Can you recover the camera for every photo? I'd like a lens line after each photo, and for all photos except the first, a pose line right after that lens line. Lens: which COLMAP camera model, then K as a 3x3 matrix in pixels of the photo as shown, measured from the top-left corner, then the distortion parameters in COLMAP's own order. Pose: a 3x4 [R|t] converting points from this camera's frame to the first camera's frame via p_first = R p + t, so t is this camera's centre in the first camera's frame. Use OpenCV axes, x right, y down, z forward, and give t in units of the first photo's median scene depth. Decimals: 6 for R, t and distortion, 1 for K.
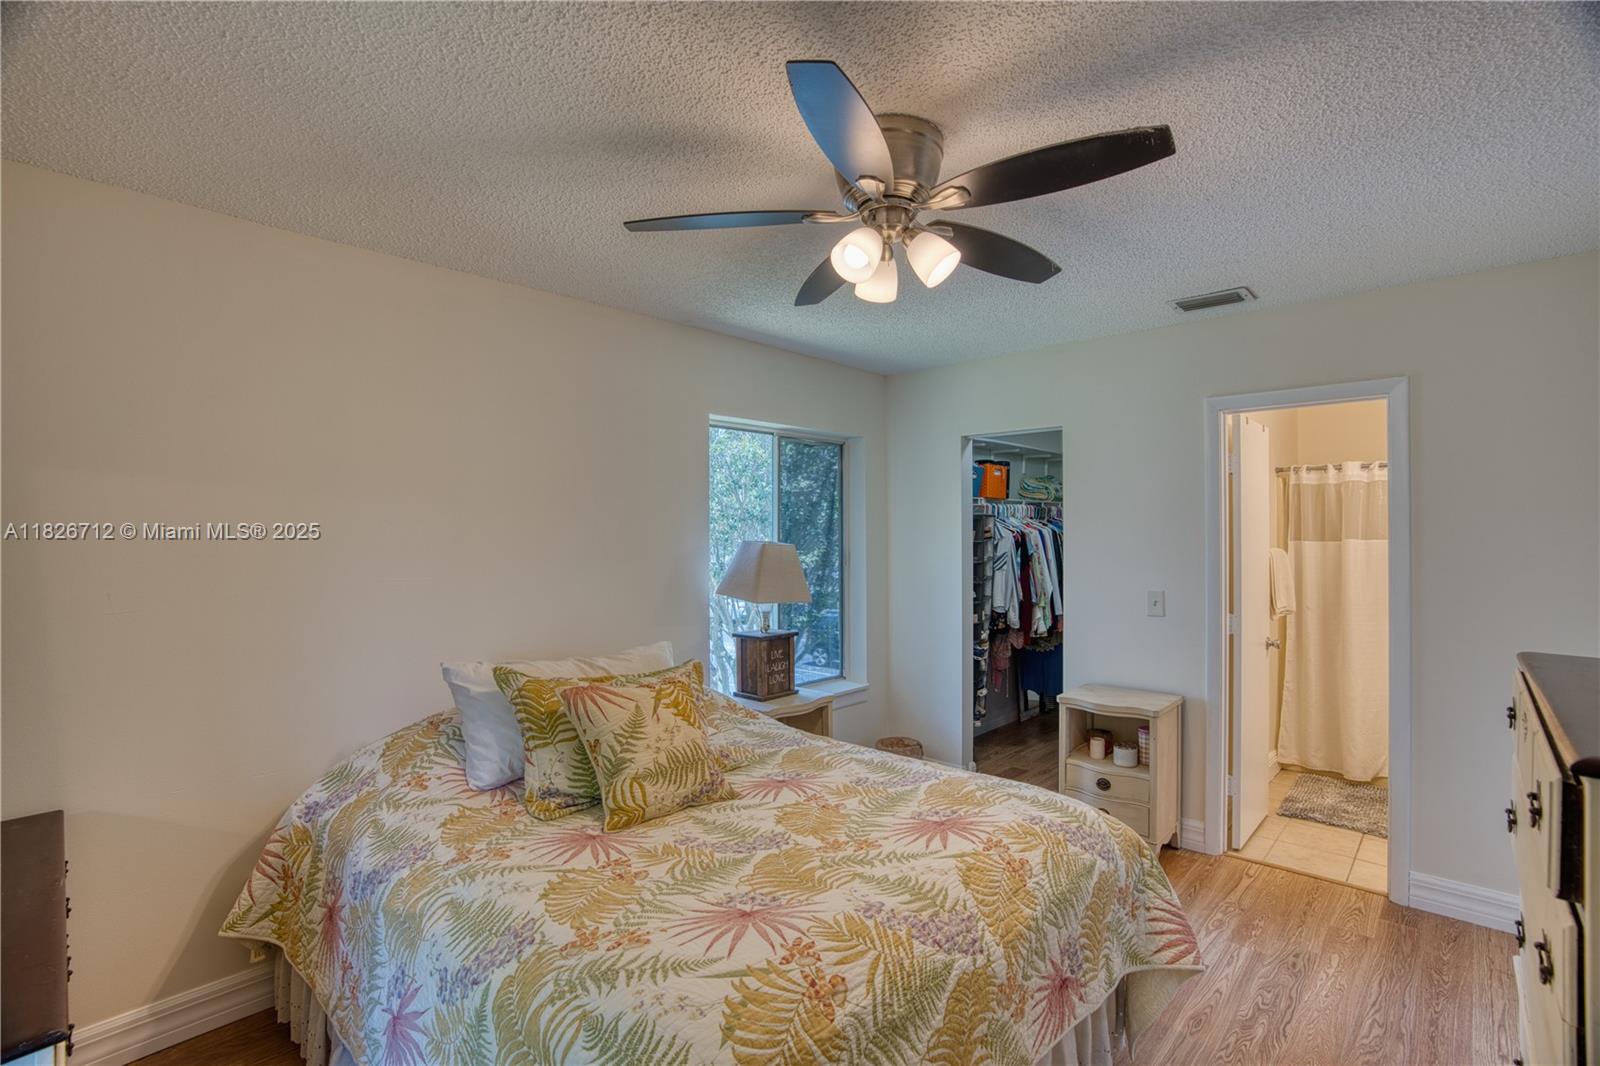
lens RADIAL K [[734.6, 0, 805.9], [0, 734.6, 529.0], [0, 0, 1]] dist [-0.074441, 0.031470]
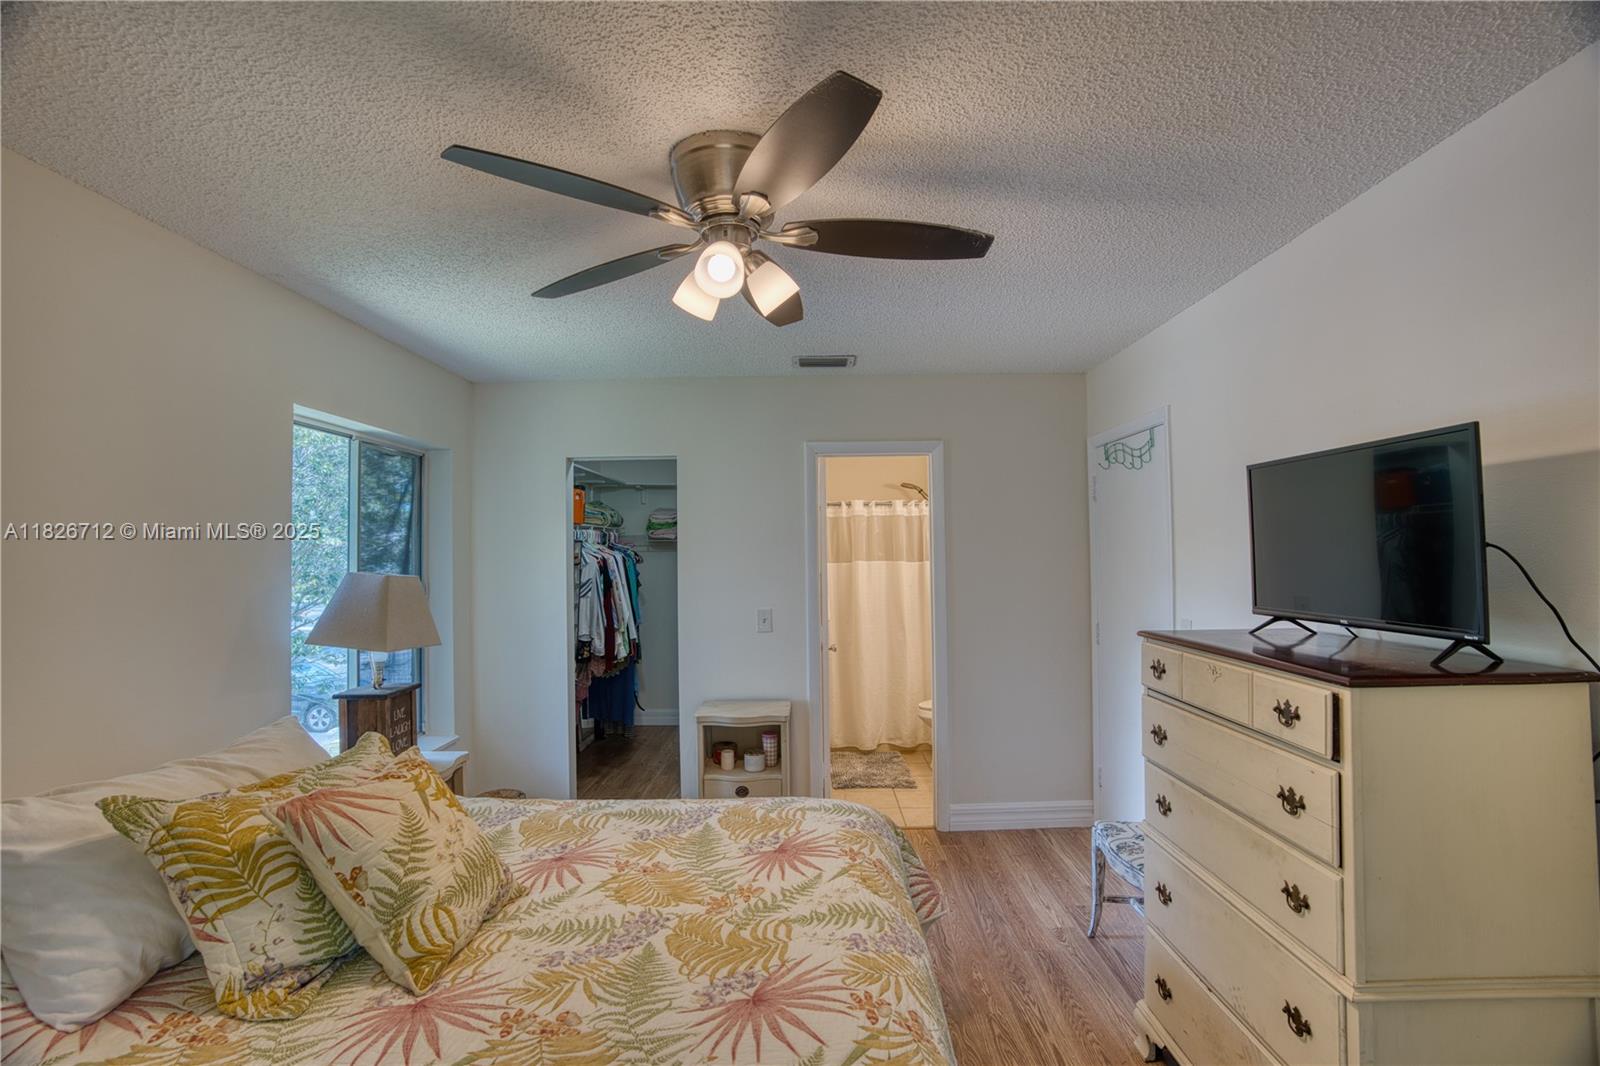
lens RADIAL K [[734.6, 0, 805.9], [0, 734.6, 529.0], [0, 0, 1]] dist [-0.074441, 0.031470]
pose [[0.734169, 0.016283, 0.678772, -0.421678], [0.006466, 0.999499, -0.030972, -0.005776], [-0.678936, 0.027128, 0.733696, 0.205090]]
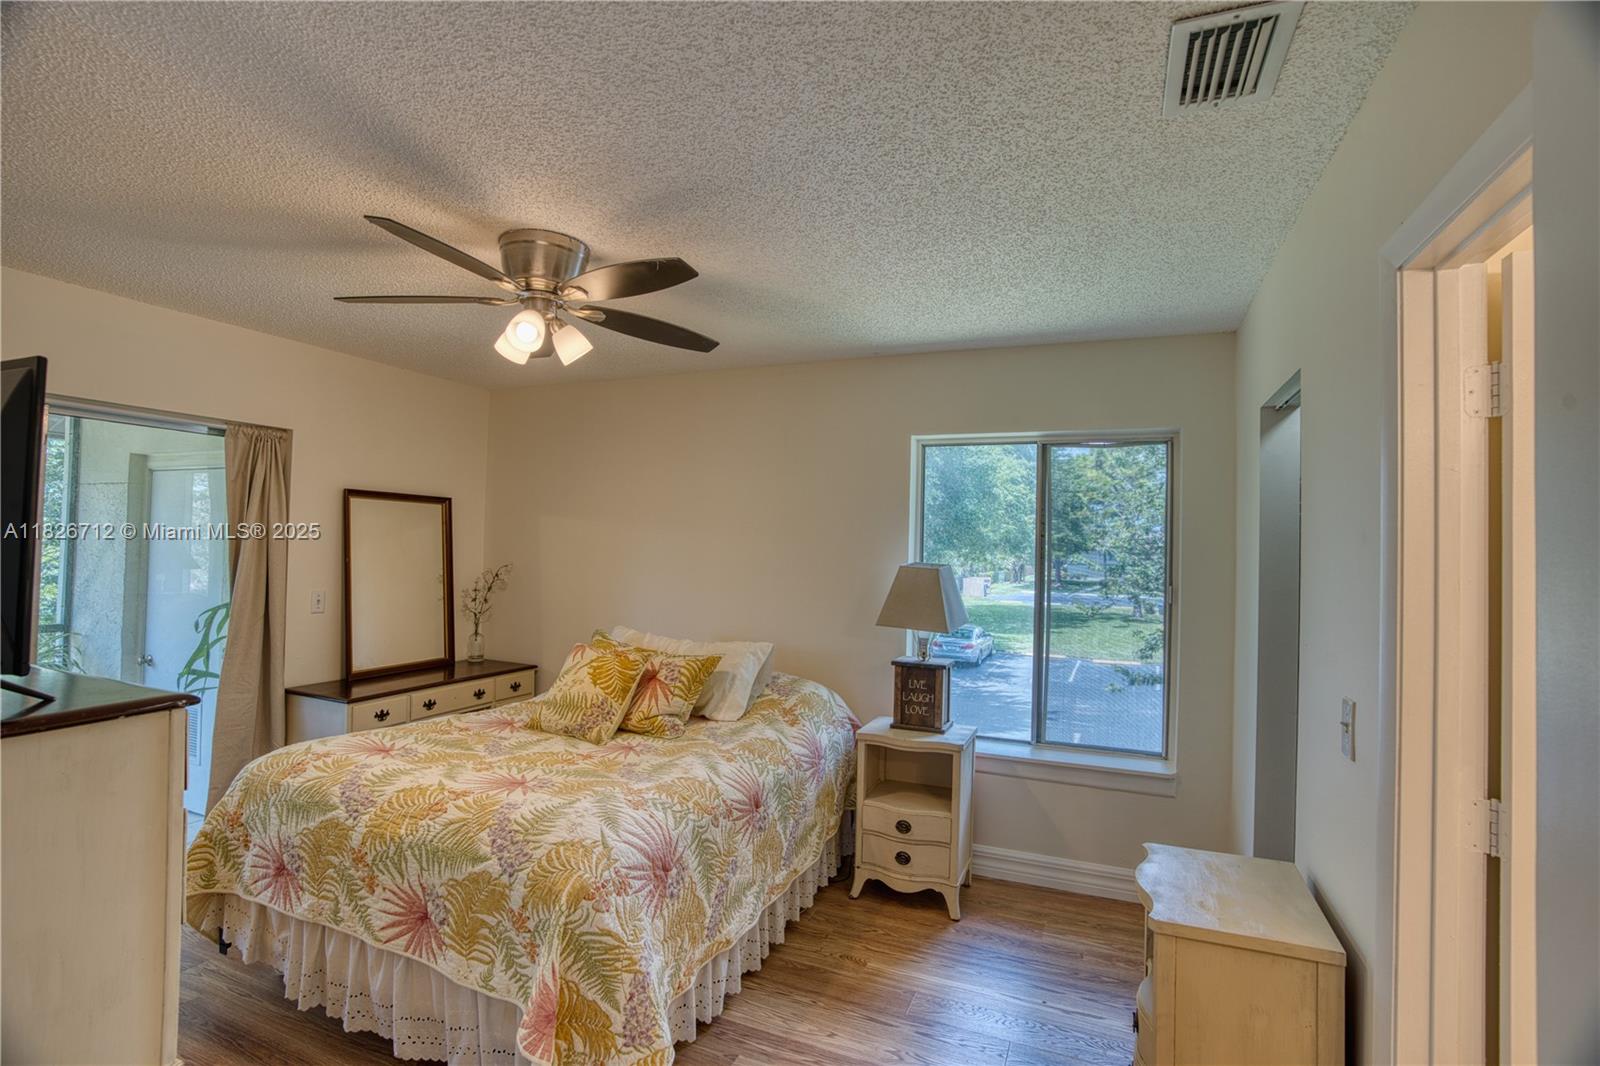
lens RADIAL K [[734.6, 0, 805.9], [0, 734.6, 529.0], [0, 0, 1]] dist [-0.074441, 0.031470]
pose [[0.351173, -0.014694, -0.936195, 1.339752], [-0.018232, 0.999580, -0.022528, -0.006264], [0.936133, 0.024980, 0.350757, 0.903736]]
